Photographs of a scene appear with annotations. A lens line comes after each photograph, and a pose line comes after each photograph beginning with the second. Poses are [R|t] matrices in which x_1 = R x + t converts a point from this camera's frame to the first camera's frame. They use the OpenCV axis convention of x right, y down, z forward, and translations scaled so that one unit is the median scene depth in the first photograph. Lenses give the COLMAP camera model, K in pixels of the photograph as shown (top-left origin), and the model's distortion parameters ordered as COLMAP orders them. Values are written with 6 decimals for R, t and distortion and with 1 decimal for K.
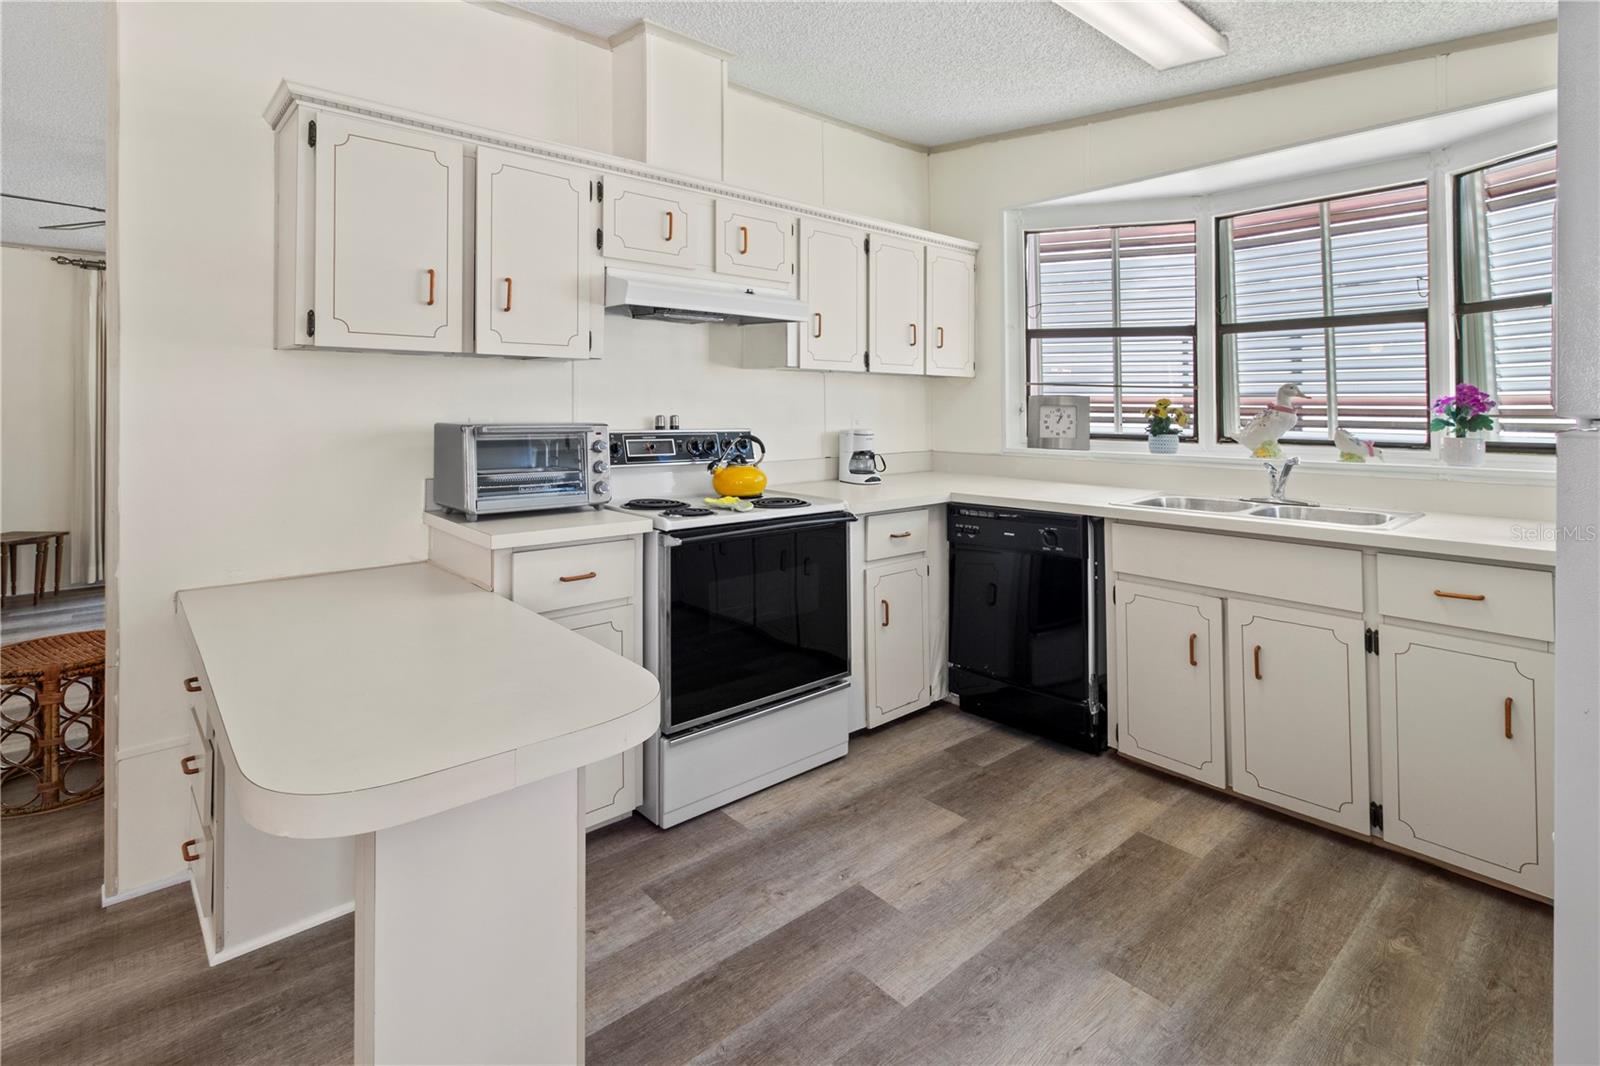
lens RADIAL K [[779.8, 0, 821.7], [0, 779.8, 391.1], [0, 0, 1]] dist [0.002609, -0.000329]
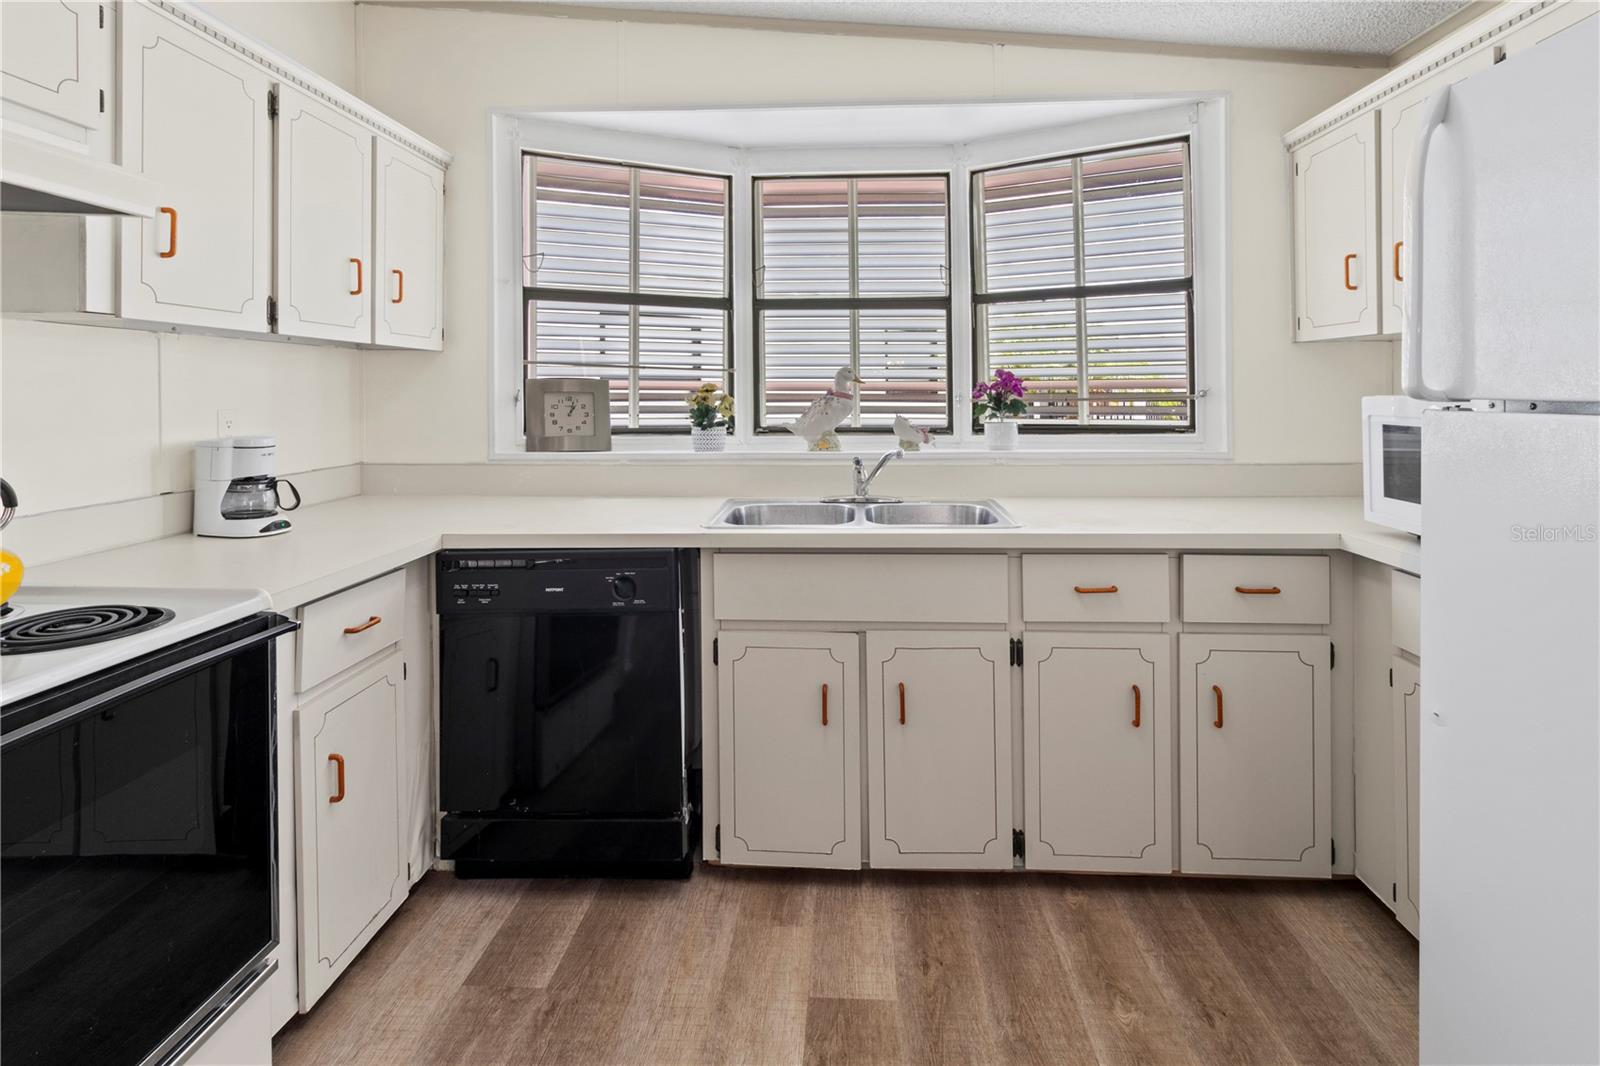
lens RADIAL K [[770.7, 0, 815.7], [0, 770.7, 383.3], [0, 0, 1]] dist [0.001217, 0.000050]
pose [[0.704194, 0.002895, 0.710002, -0.069156], [-0.008589, 0.999953, 0.004441, 0.005637], [-0.709956, -0.009225, 0.704186, 0.410232]]
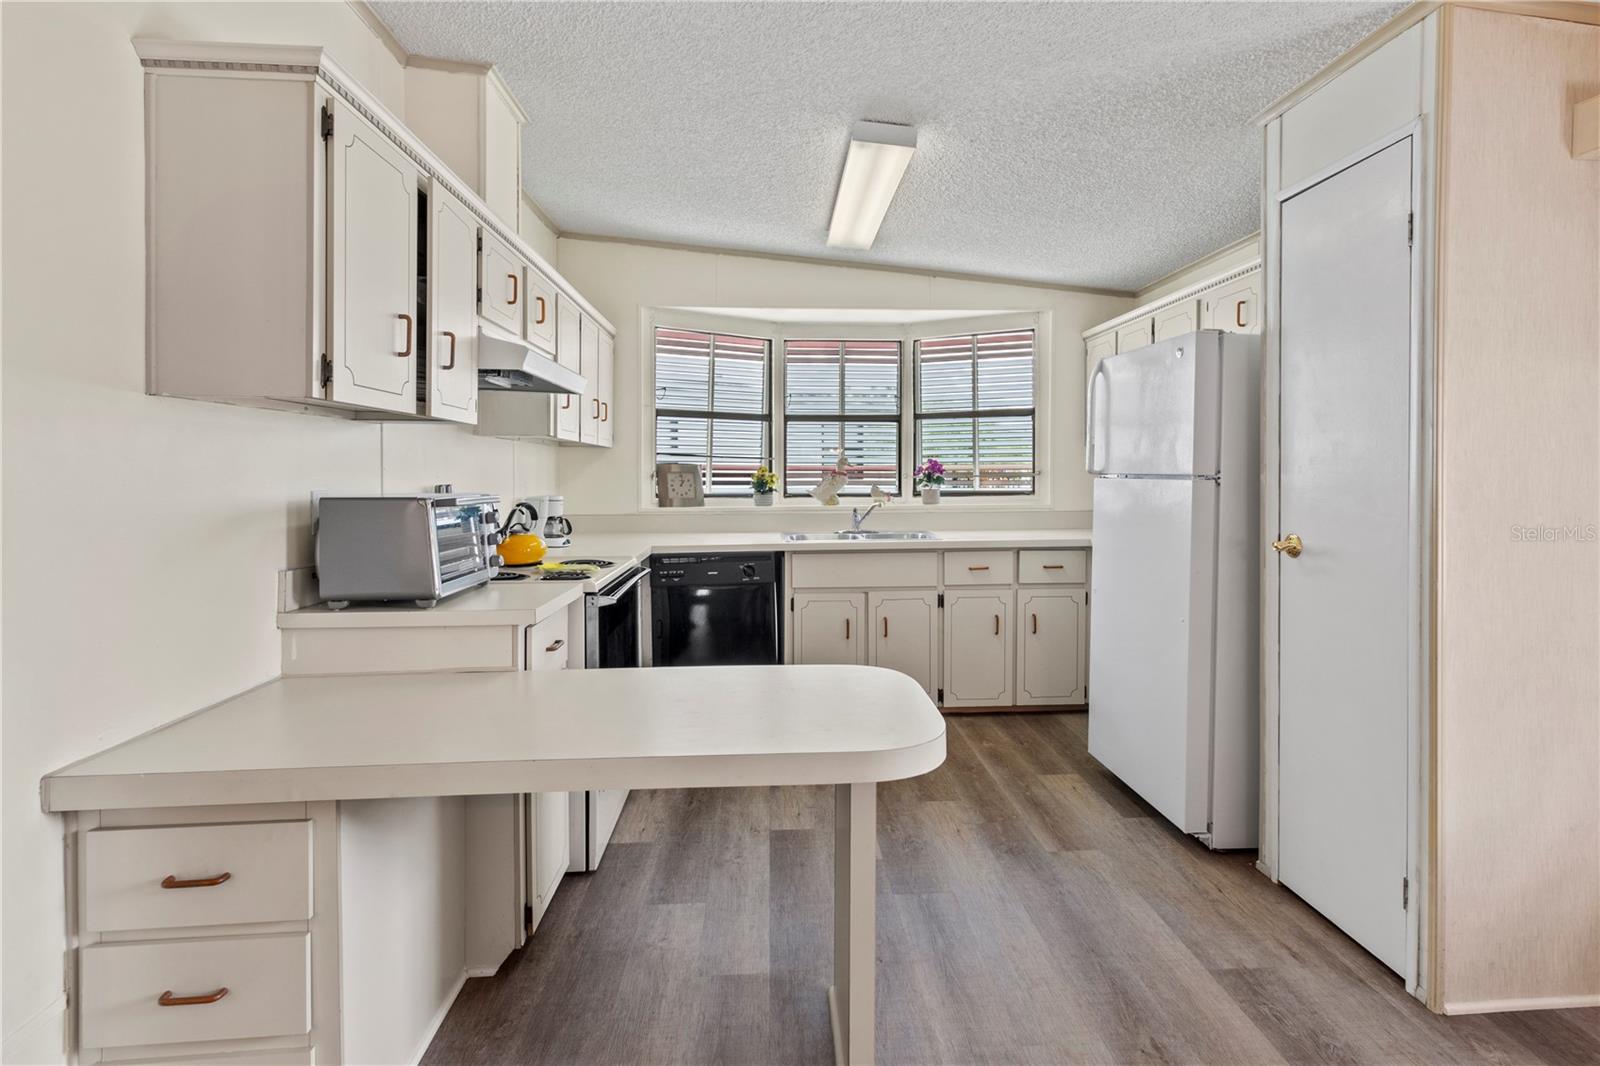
lens RADIAL K [[753.2, 0, 825.4], [0, 753.2, 481.3], [0, 0, 1]] dist [-0.000940, 0.000099]
pose [[0.614531, -0.015669, 0.788737, -0.646588], [-0.011975, 0.999502, 0.029187, -0.006242], [-0.788802, -0.027381, 0.614037, 0.103208]]
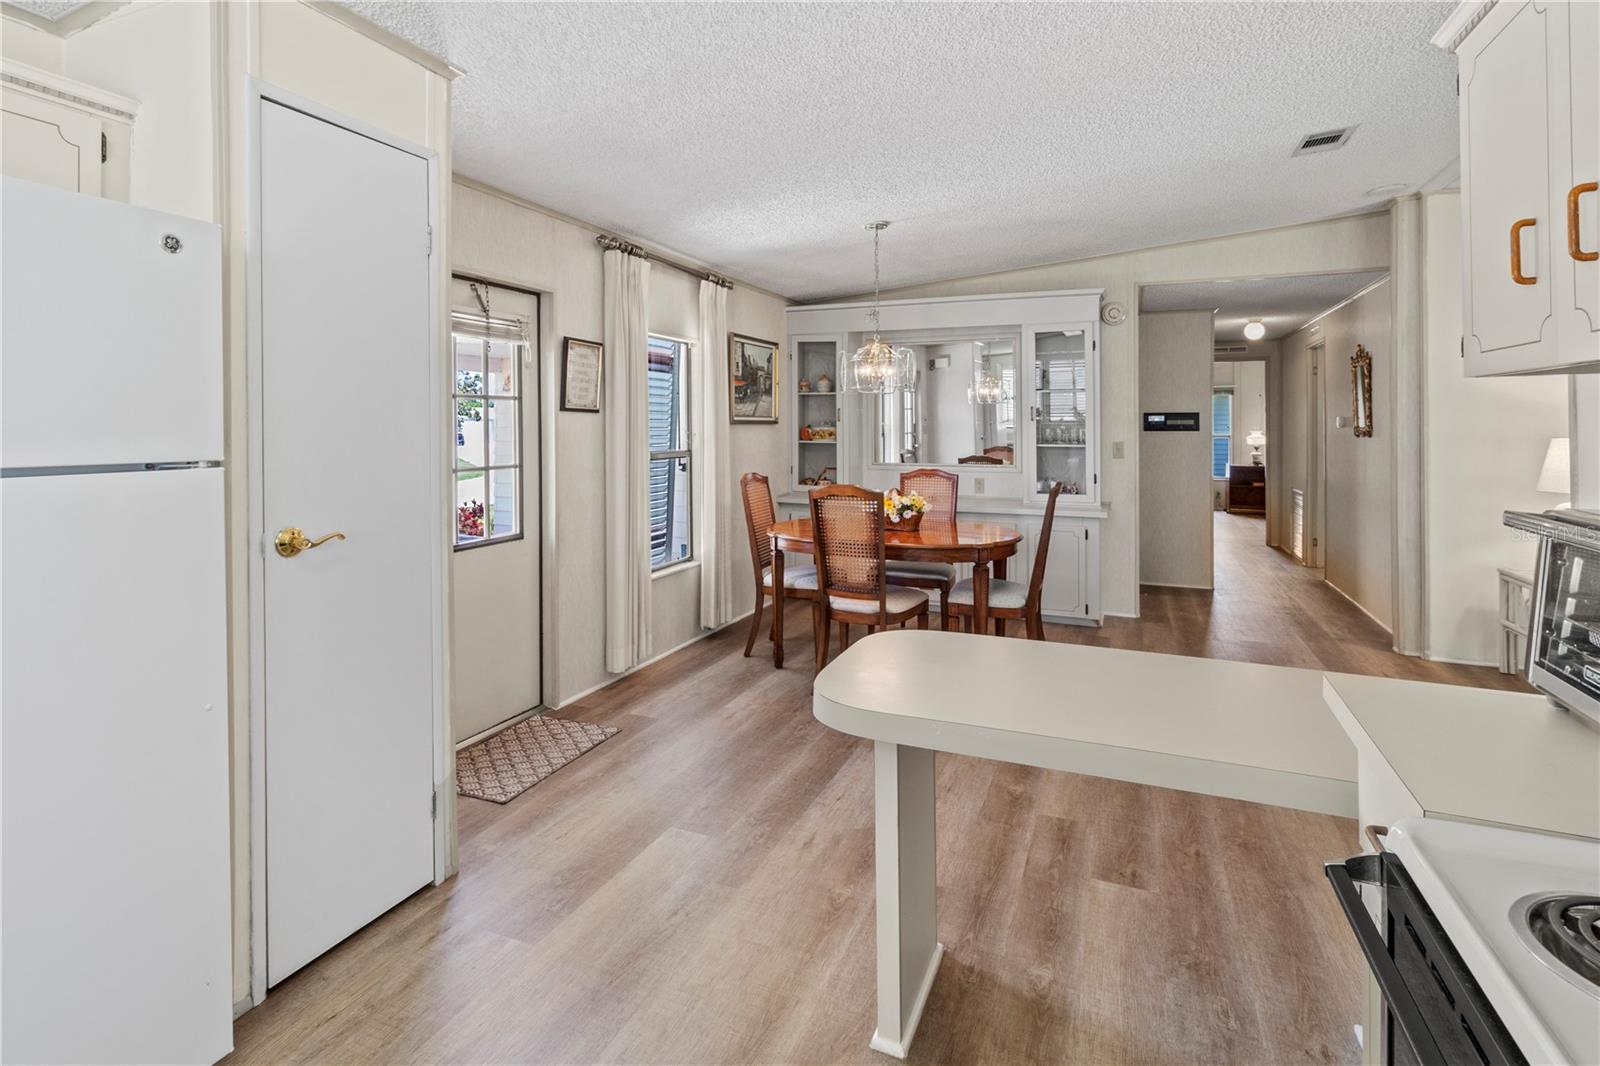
lens RADIAL K [[774.2, 0, 805.5], [0, 774.2, 418.9], [0, 0, 1]] dist [-0.002100, -0.000451]
pose [[-0.902955, -0.005773, -0.429697, 0.155449], [0.006081, 0.999638, -0.026207, -0.004577], [0.429693, -0.026277, -0.902593, 0.962182]]
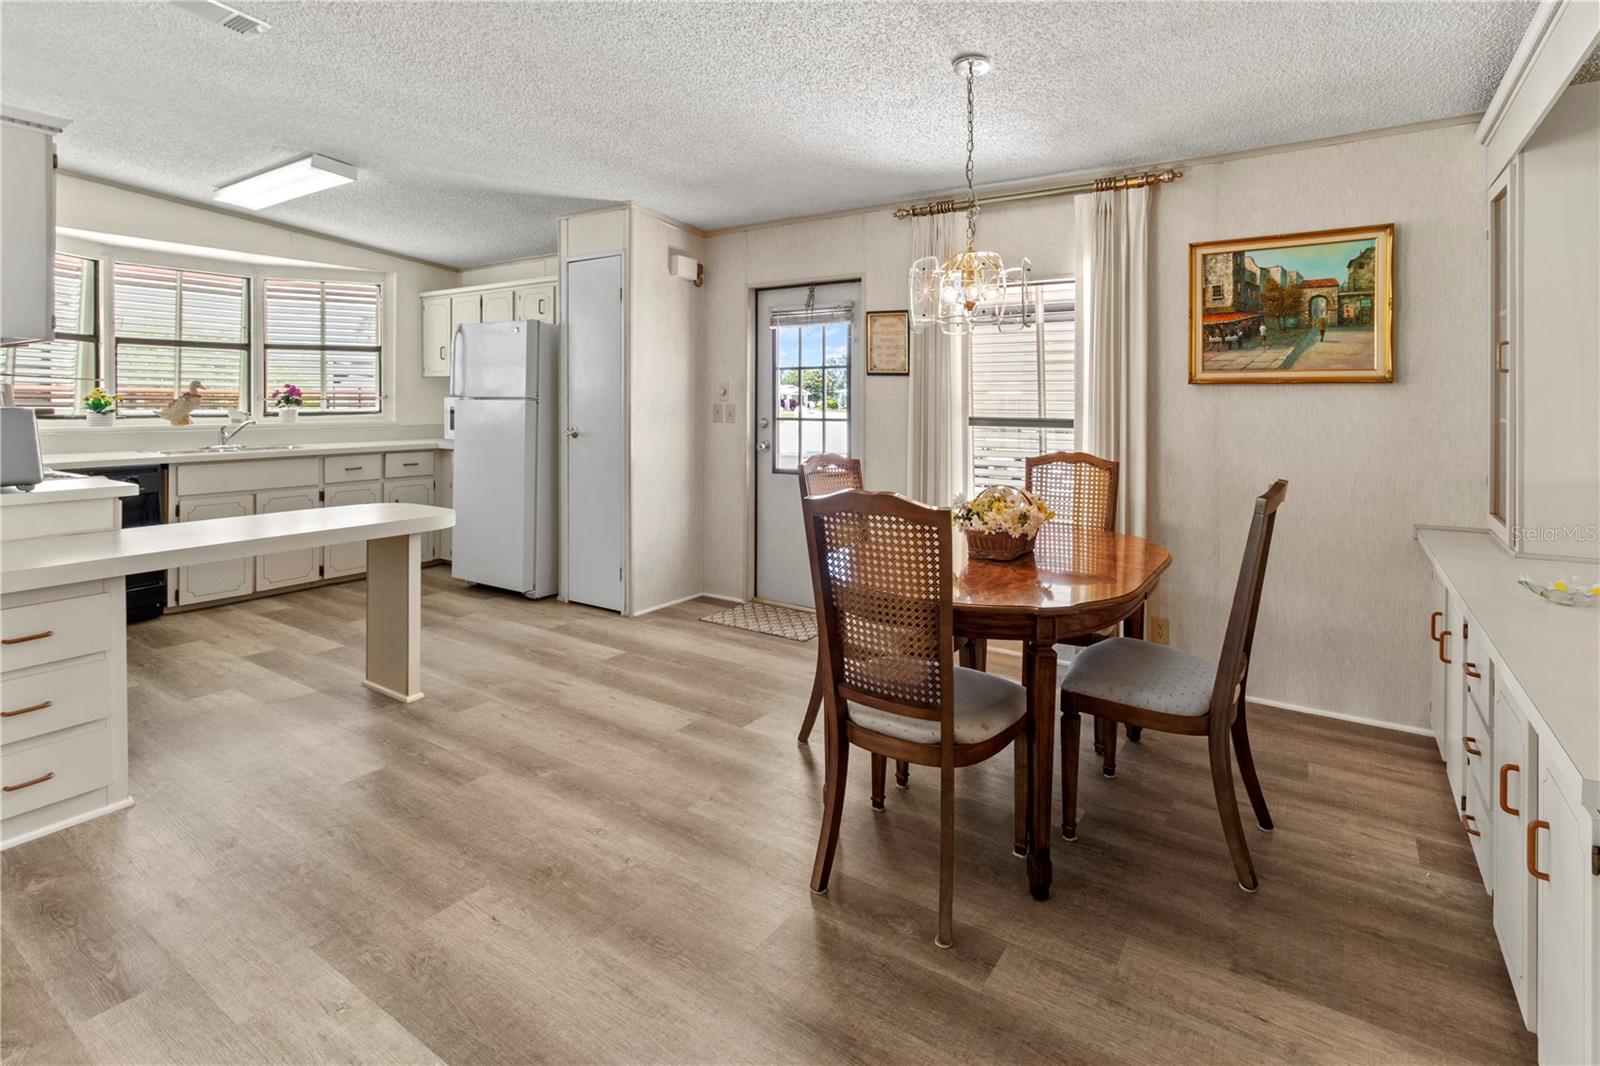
lens RADIAL K [[770.5, 0, 806.4], [0, 770.5, 409.1], [0, 0, 1]] dist [0.003795, -0.000224]
pose [[-0.243344, -0.015911, 0.969809, -1.435351], [-0.025736, 0.999619, 0.009942, -0.000240], [-0.969598, -0.022540, -0.243661, 0.120881]]
